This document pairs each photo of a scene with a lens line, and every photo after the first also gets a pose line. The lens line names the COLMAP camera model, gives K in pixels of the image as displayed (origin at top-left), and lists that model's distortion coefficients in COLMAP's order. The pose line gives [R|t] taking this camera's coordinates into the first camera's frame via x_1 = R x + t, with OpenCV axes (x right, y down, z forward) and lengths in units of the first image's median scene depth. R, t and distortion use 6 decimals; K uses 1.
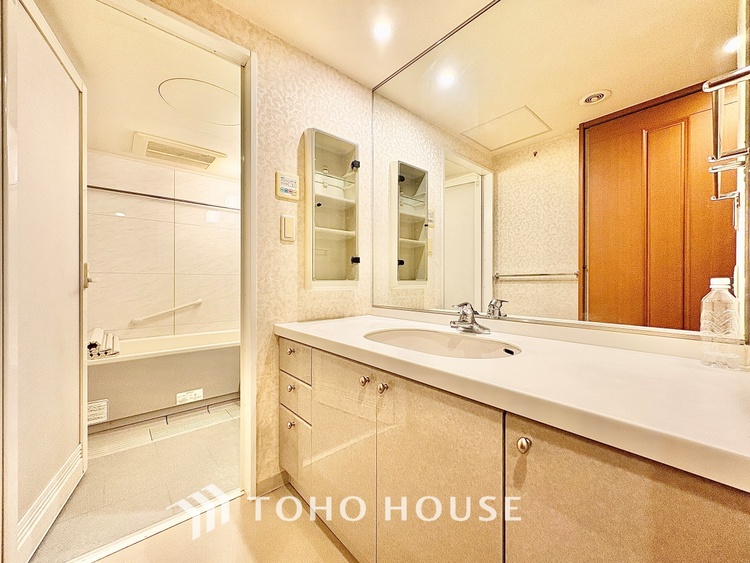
lens RADIAL K [[298.3, 0, 376.8], [0, 298.3, 282.0], [0, 0, 1]] dist [0.001796, -0.000785]
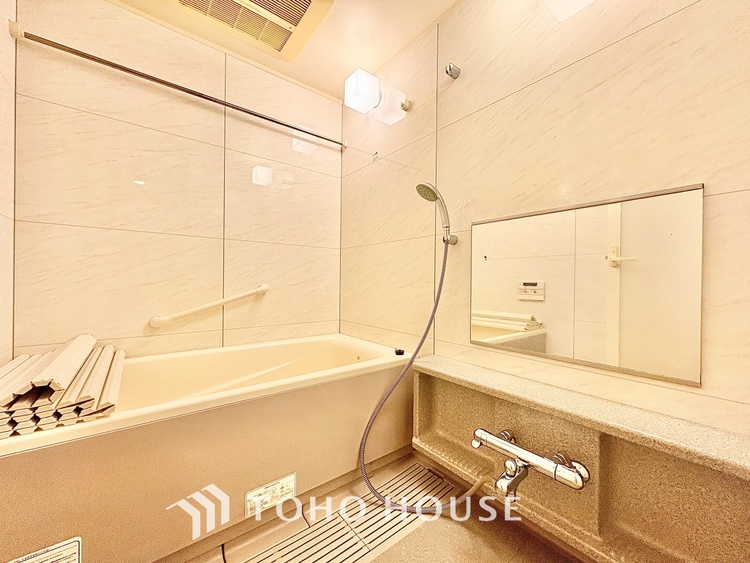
lens RADIAL K [[298.3, 0, 373.4], [0, 298.3, 281.4], [0, 0, 1]] dist [0.001796, -0.000785]
pose [[0.998527, 0.010544, -0.053227, -0.405654], [-0.010799, 0.999931, -0.004515, 0.058617], [0.053176, 0.005083, 0.998572, 0.501856]]
